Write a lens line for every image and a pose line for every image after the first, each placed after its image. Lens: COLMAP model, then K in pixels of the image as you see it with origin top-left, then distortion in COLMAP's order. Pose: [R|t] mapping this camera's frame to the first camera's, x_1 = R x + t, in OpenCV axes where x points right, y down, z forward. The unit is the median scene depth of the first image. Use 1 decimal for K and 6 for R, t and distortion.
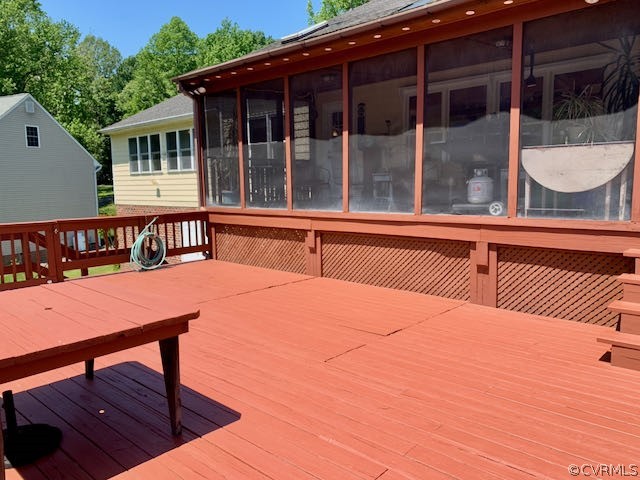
lens RADIAL K [[494.9, 0, 320.8], [0, 494.9, 228.7], [0, 0, 1]] dist [0.030711, -0.003896]
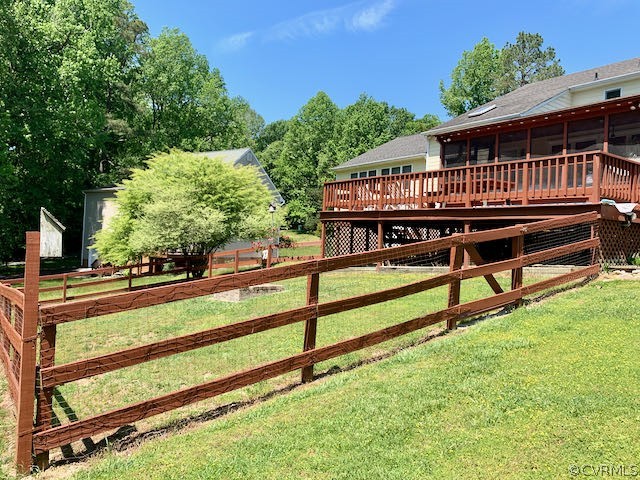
lens RADIAL K [[494.9, 0, 320.8], [0, 494.9, 228.7], [0, 0, 1]] dist [0.030711, -0.003896]
pose [[0.981749, 0.042172, -0.185449, -0.055135], [-0.064340, 0.991258, -0.115191, 0.055165], [0.178970, 0.125020, 0.975879, -0.166678]]
